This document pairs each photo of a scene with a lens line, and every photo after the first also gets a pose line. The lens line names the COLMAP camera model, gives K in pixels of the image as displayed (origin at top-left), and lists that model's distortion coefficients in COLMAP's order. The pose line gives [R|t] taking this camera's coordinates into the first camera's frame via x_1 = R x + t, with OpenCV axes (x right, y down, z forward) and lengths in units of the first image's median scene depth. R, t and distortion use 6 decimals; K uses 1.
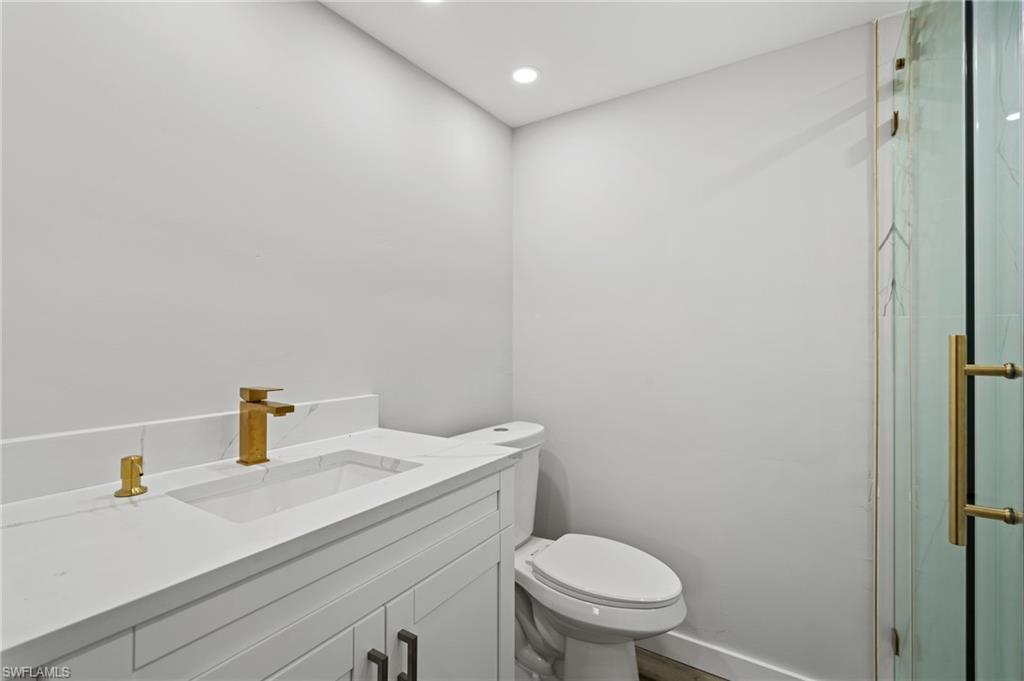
lens RADIAL K [[458.9, 0, 512.0], [0, 458.9, 340.5], [0, 0, 1]] dist [-0.000336, -0.000117]
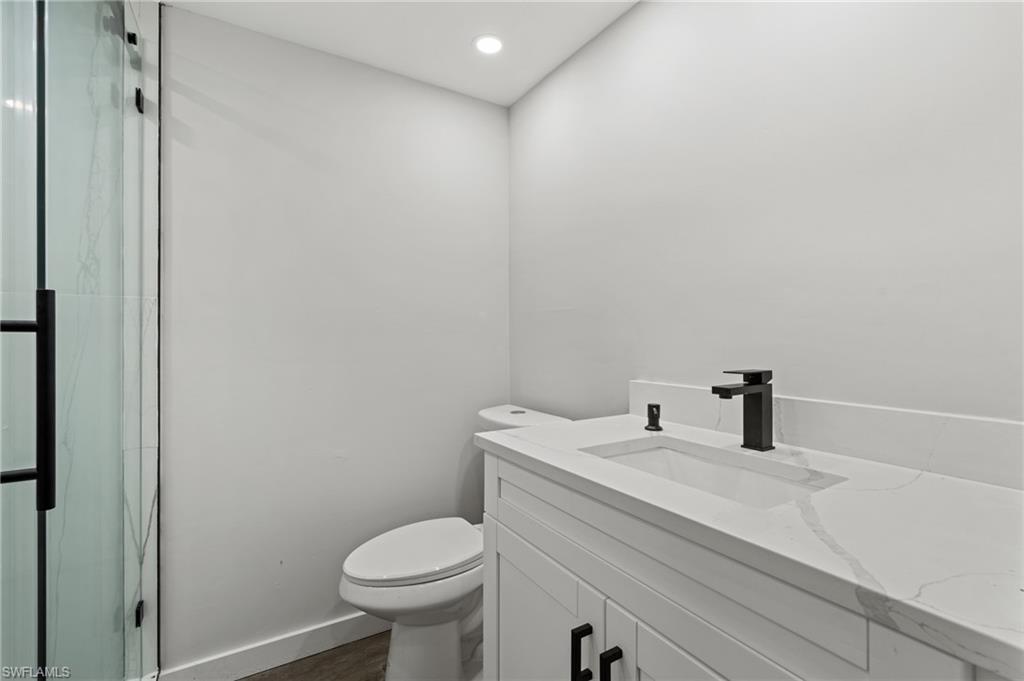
lens RADIAL K [[458.9, 0, 512.0], [0, 458.9, 340.5], [0, 0, 1]] dist [-0.000336, -0.000117]
pose [[-0.439304, 0.008995, -0.898294, 0.681686], [0.001167, 0.999955, 0.009443, 0.031932], [0.898338, 0.003100, -0.439294, 1.228503]]
